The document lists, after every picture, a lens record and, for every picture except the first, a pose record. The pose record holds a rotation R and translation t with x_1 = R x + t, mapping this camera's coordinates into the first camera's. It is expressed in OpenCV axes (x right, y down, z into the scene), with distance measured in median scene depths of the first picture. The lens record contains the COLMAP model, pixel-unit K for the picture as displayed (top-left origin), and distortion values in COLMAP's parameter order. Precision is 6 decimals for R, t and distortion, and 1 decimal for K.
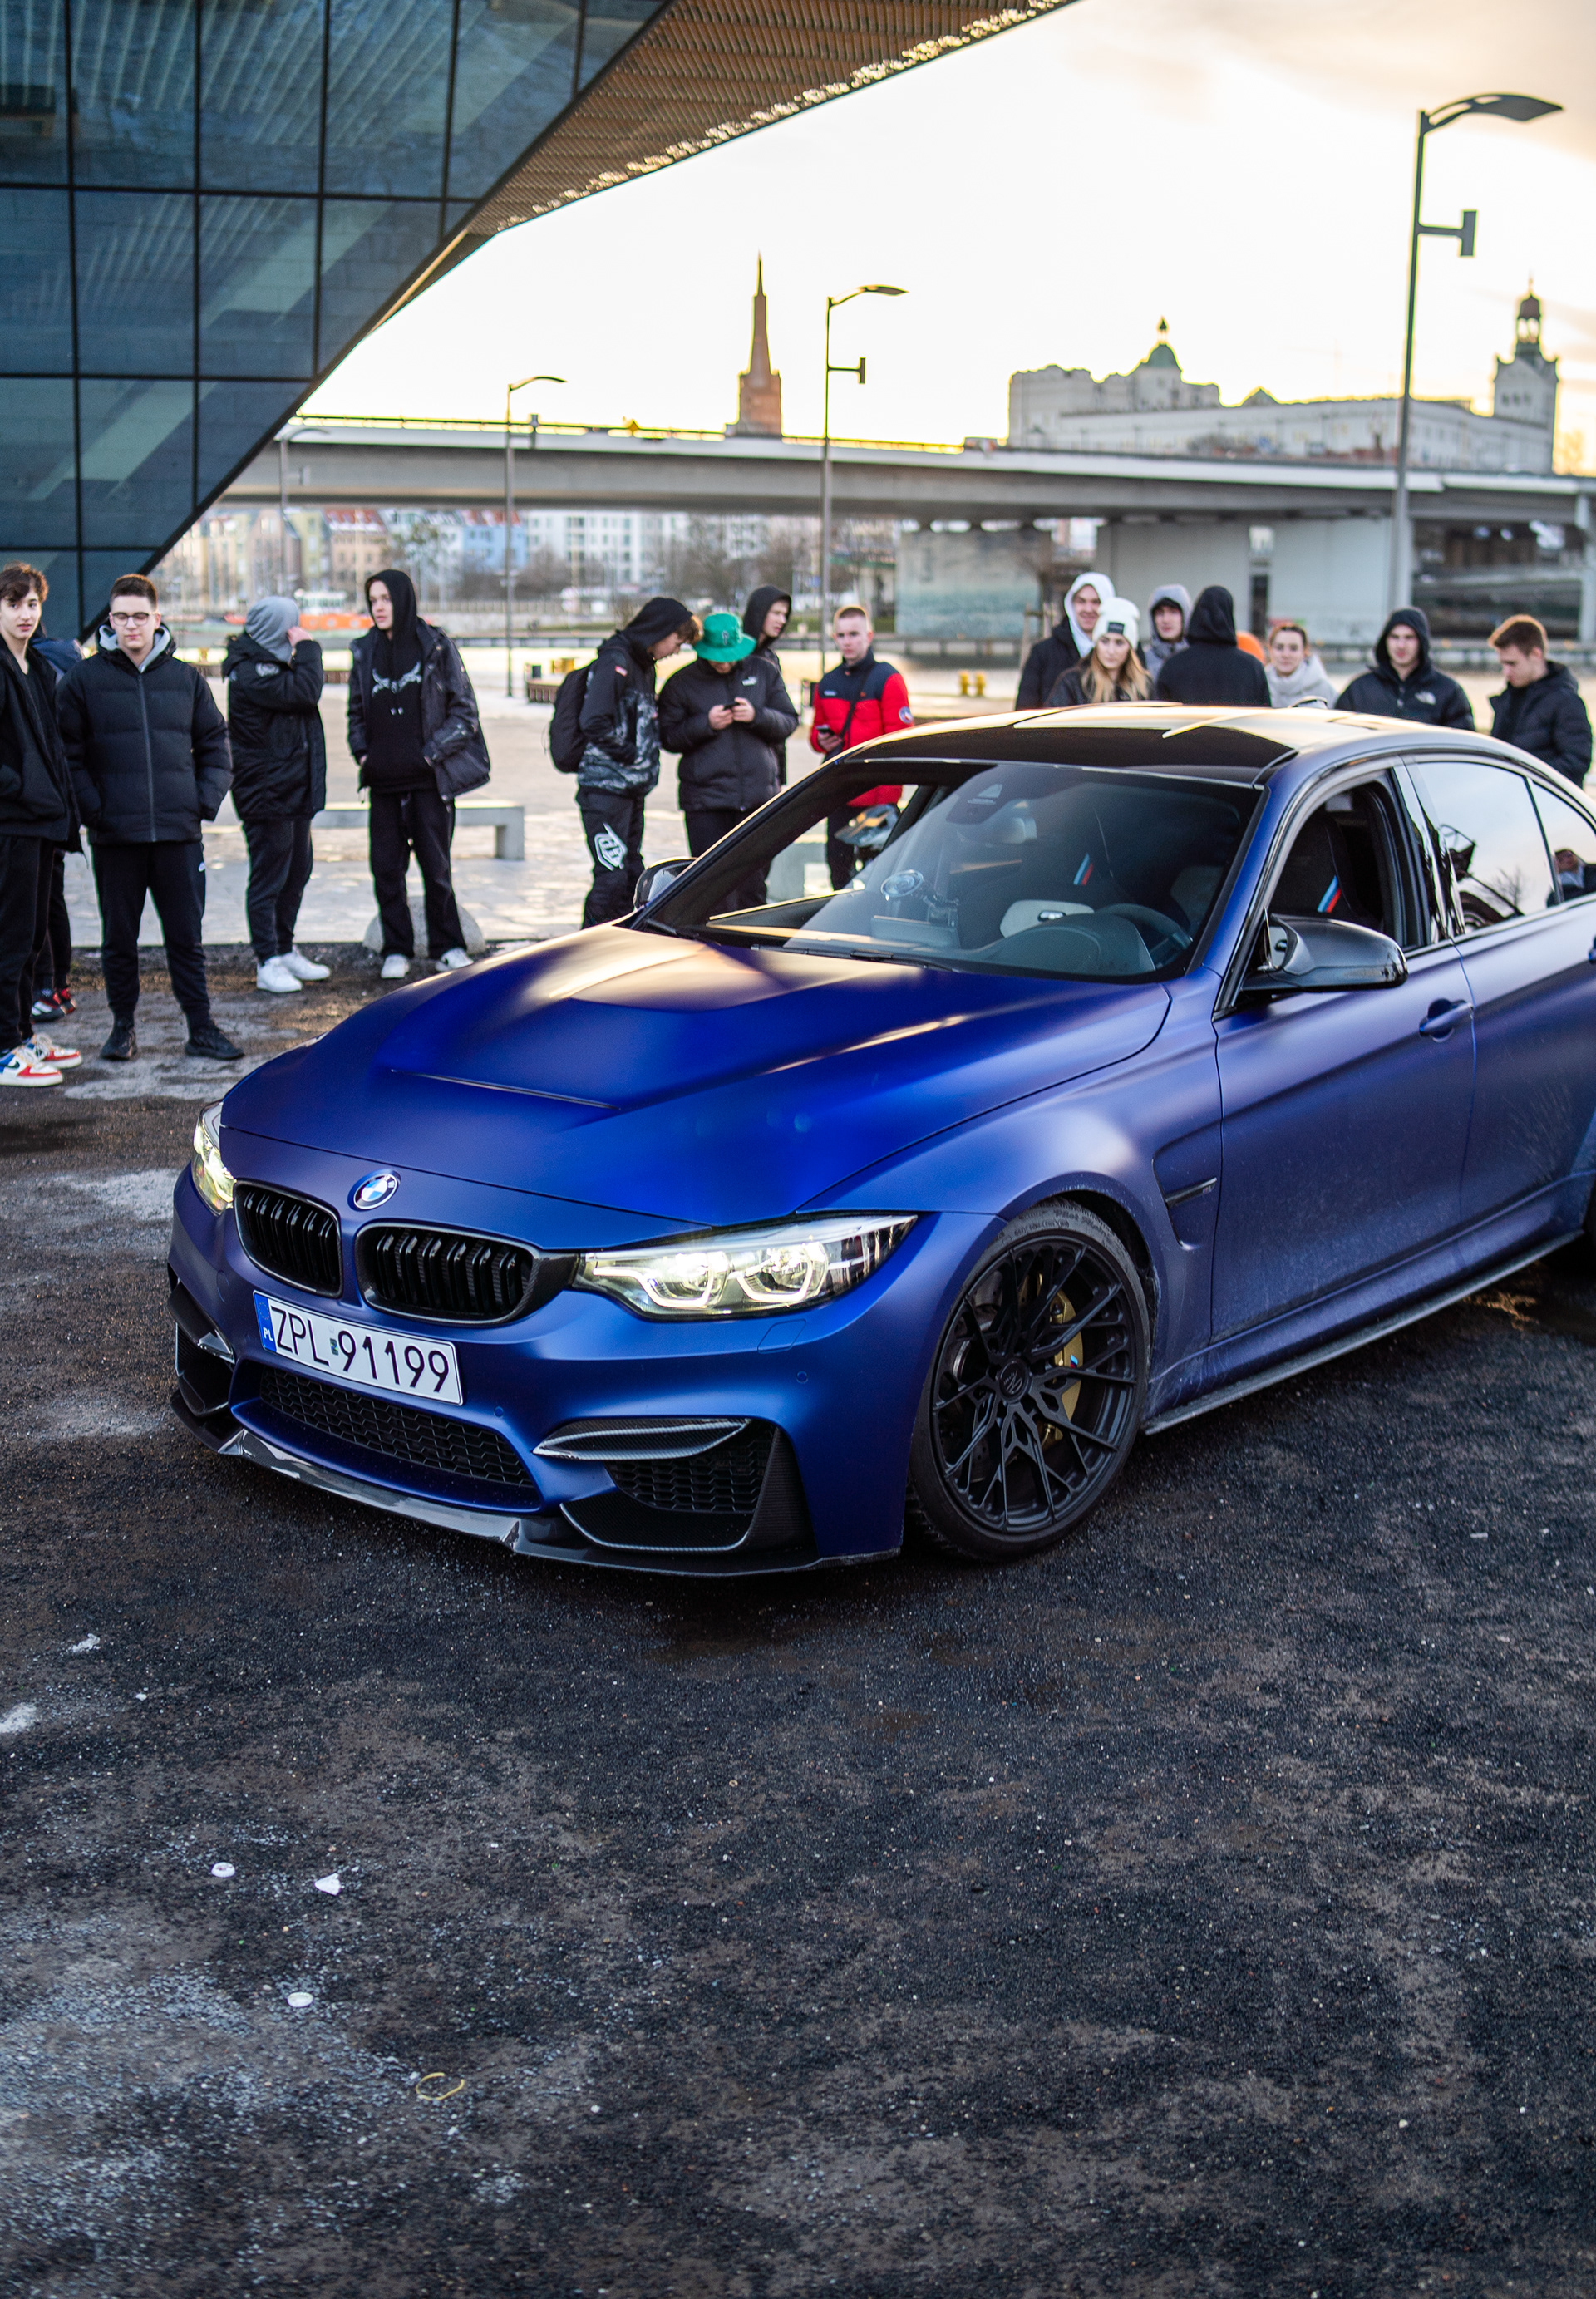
lens RADIAL K [[2646.2, 0, 754.9], [0, 2646.2, 1186.2], [0, 0, 1]] dist [-0.073129, 0.030037]
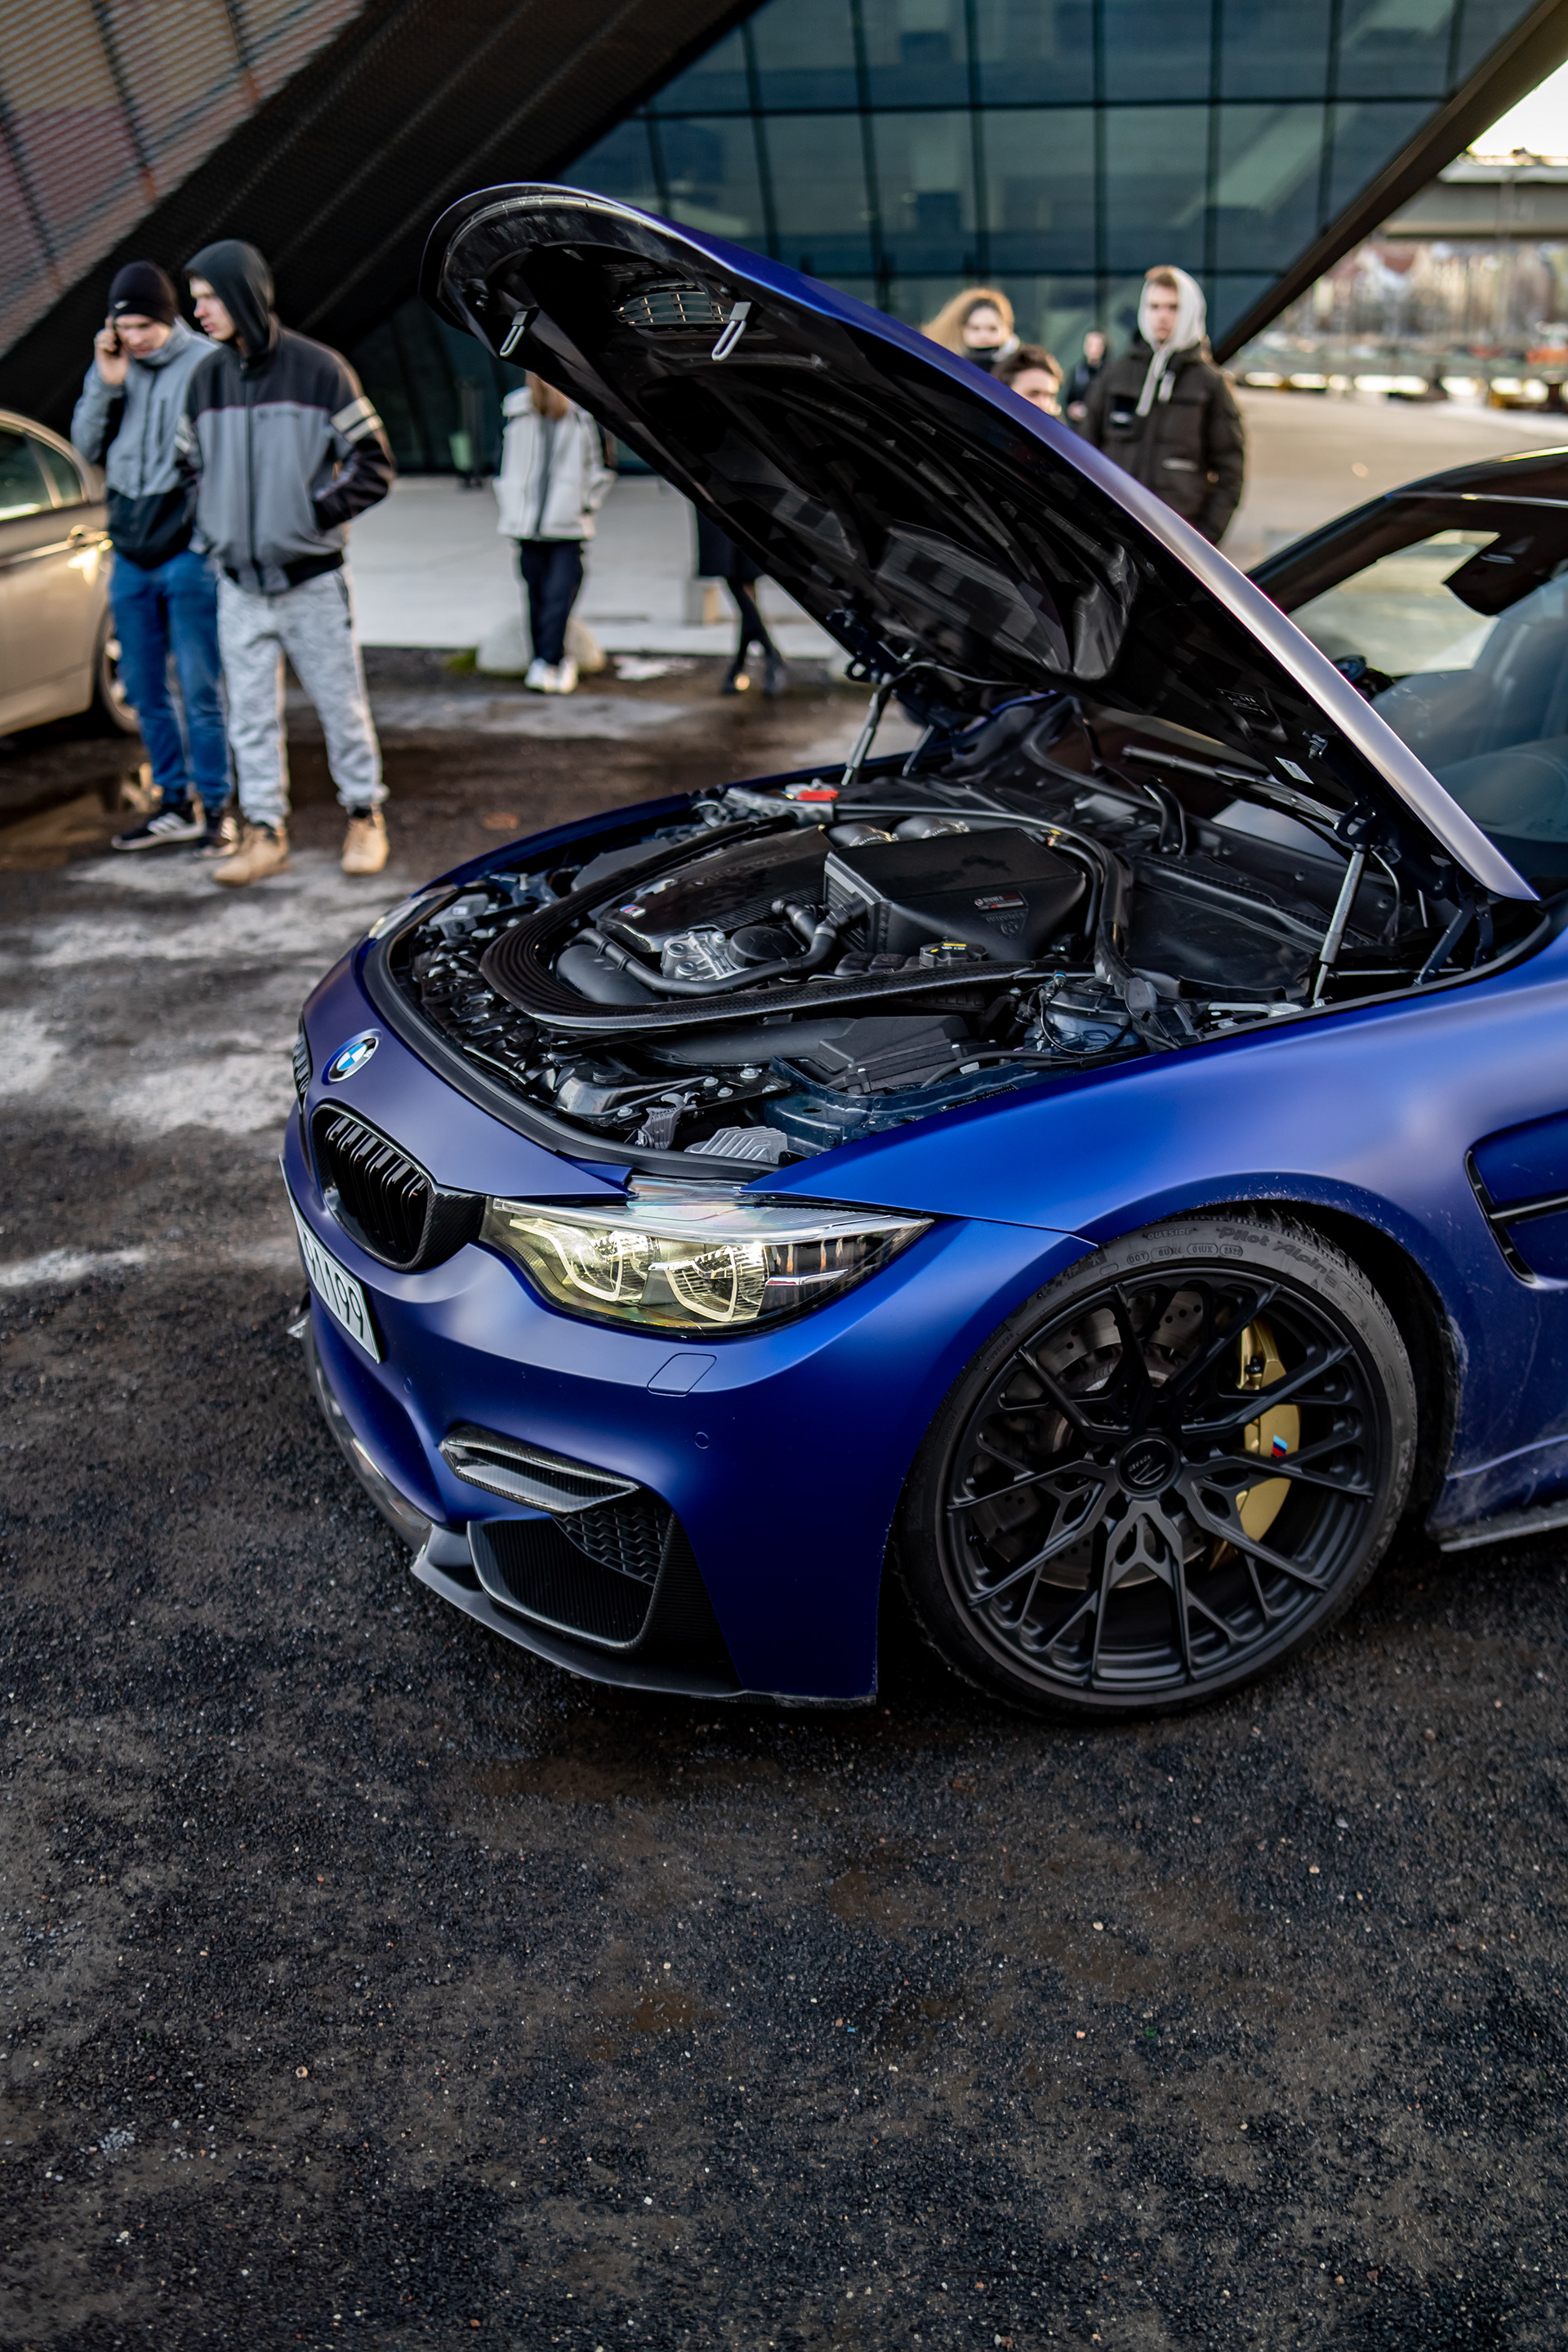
lens RADIAL K [[2270.0, 0, 784.0], [0, 2270.0, 1176.0], [0, 0, 1]] dist [-0.091390, 0.075608]
pose [[0.884321, 0.153421, -0.440952, 0.263877], [-0.090440, 0.982868, 0.160595, -0.082219], [0.458036, -0.102138, 0.883046, 0.488046]]
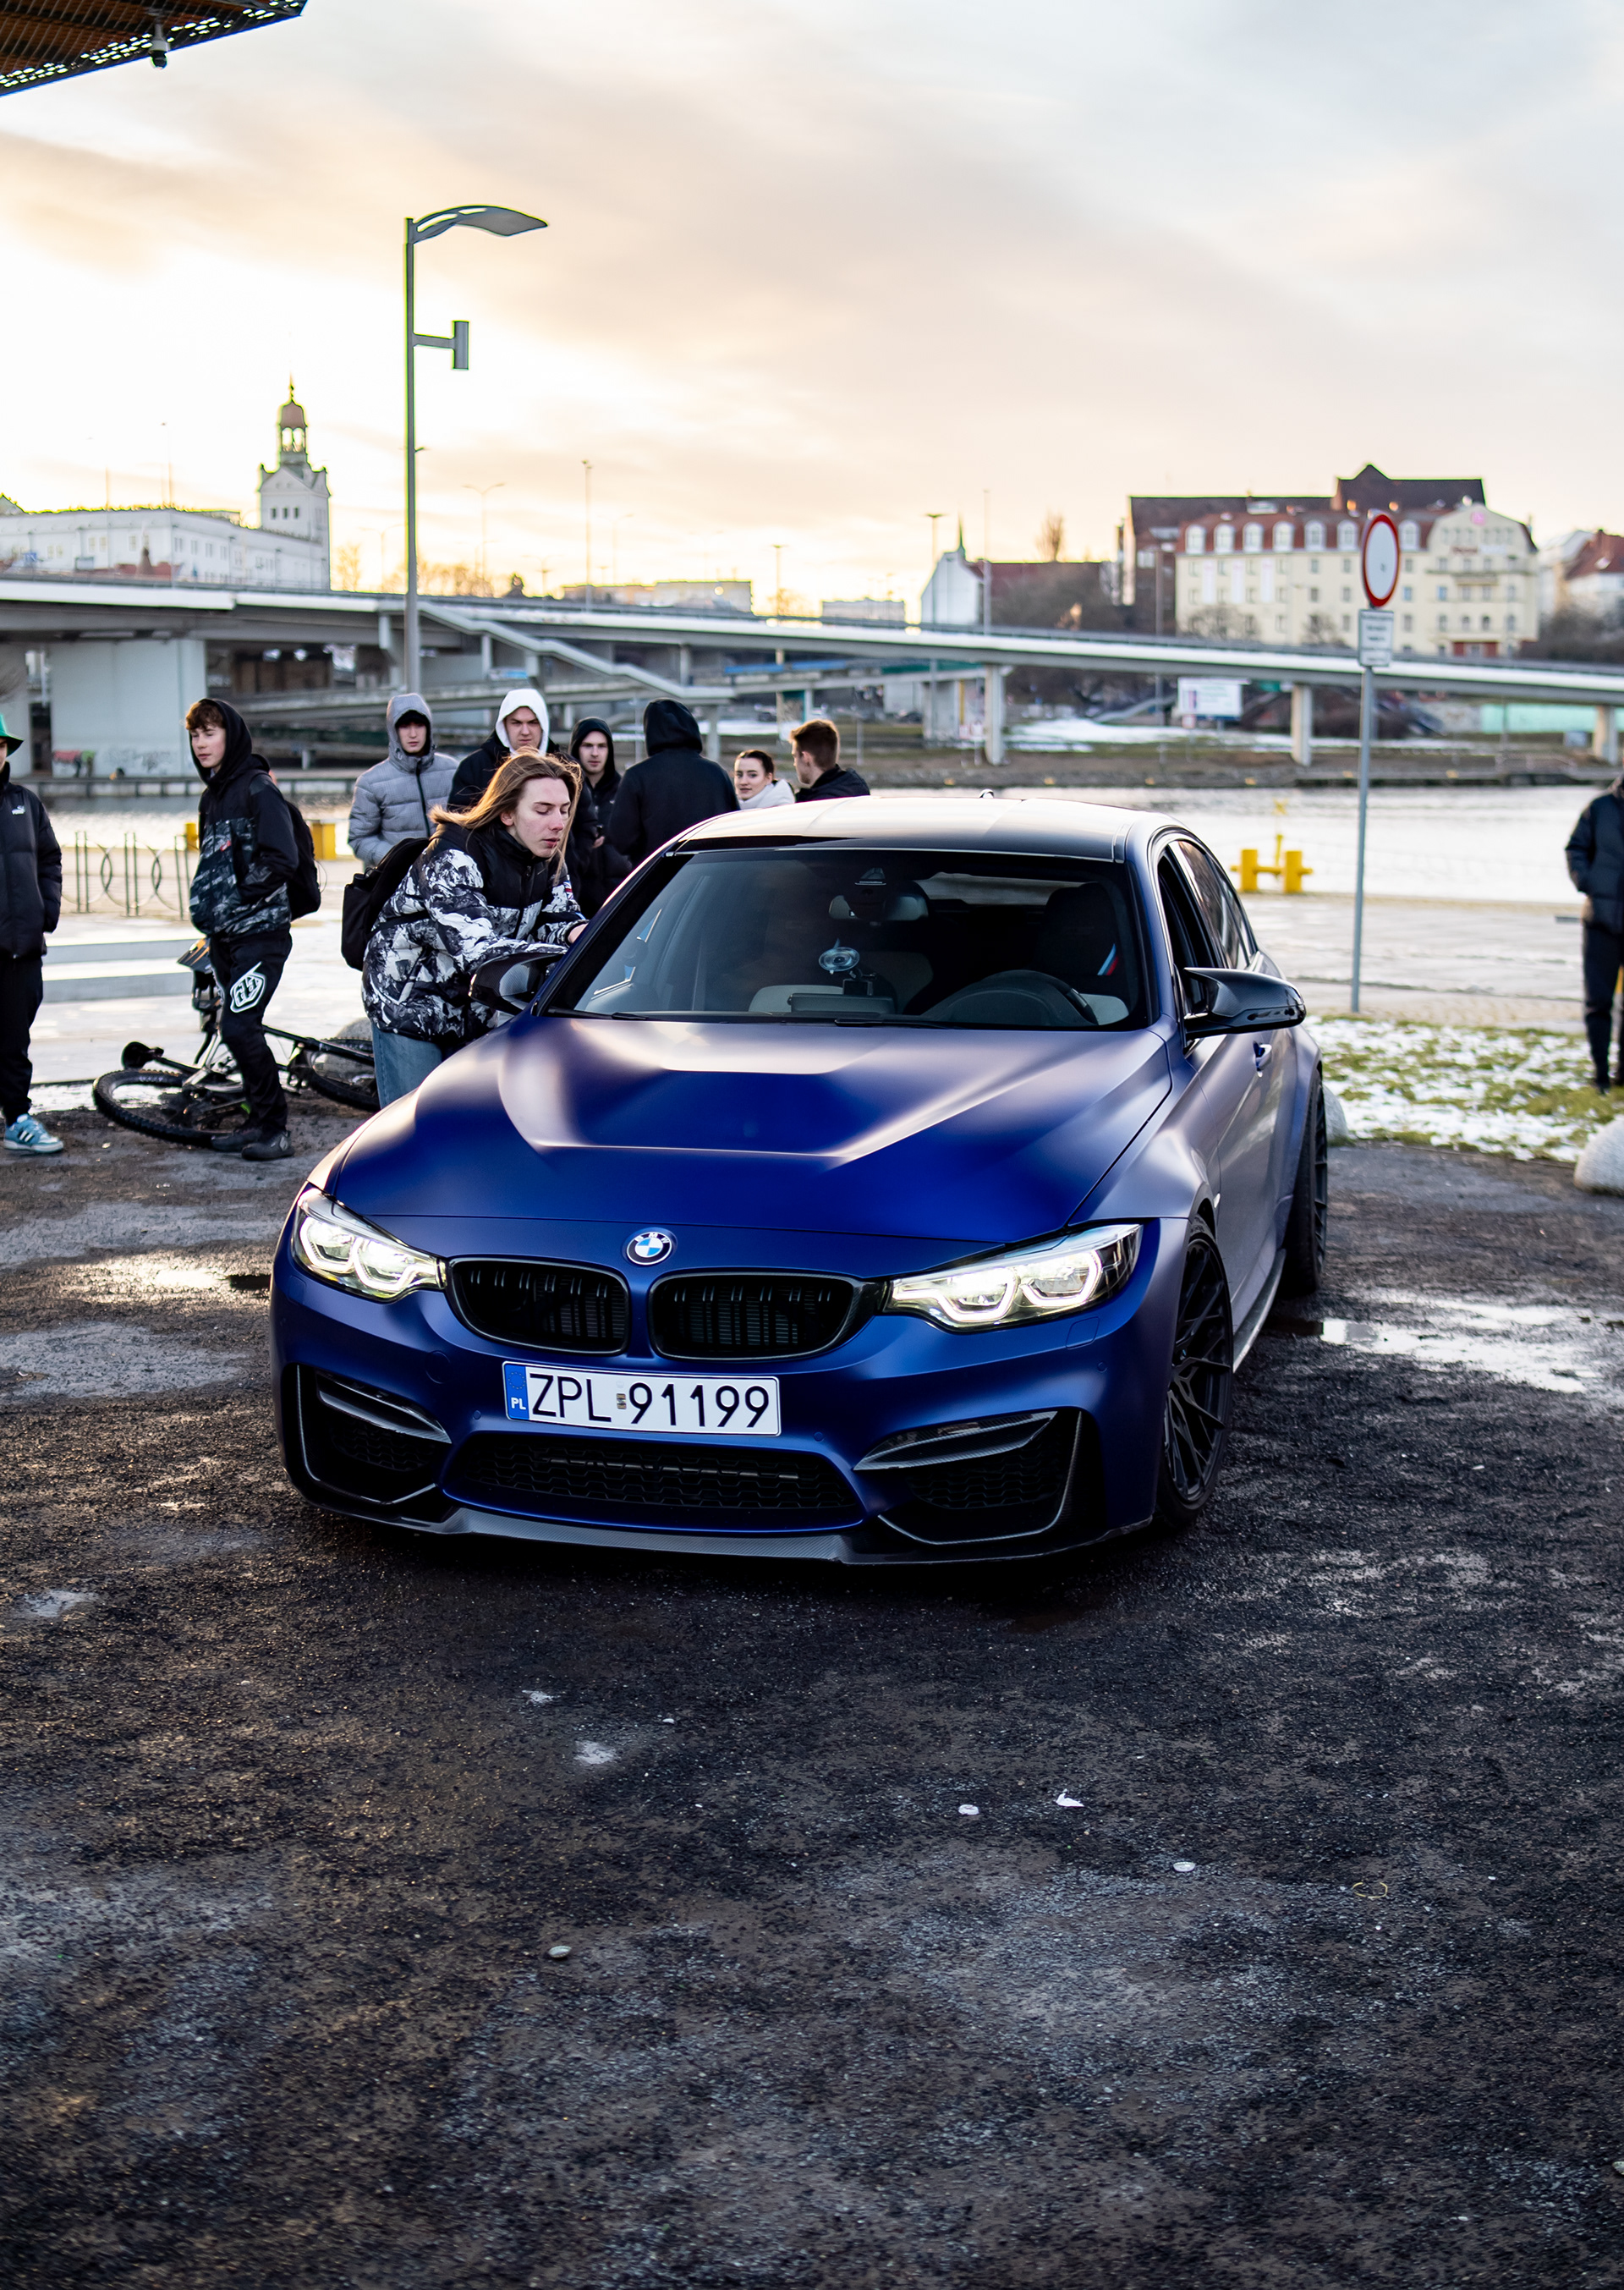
lens RADIAL K [[2976.7, 0, 849.7], [0, 2976.7, 1148.0], [0, 0, 1]] dist [-0.115617, 0.264056]
pose [[0.893006, -0.067902, 0.444893, -0.606527], [0.102858, 0.993181, -0.054876, 0.036183], [-0.438133, 0.094766, 0.893901, -0.092757]]
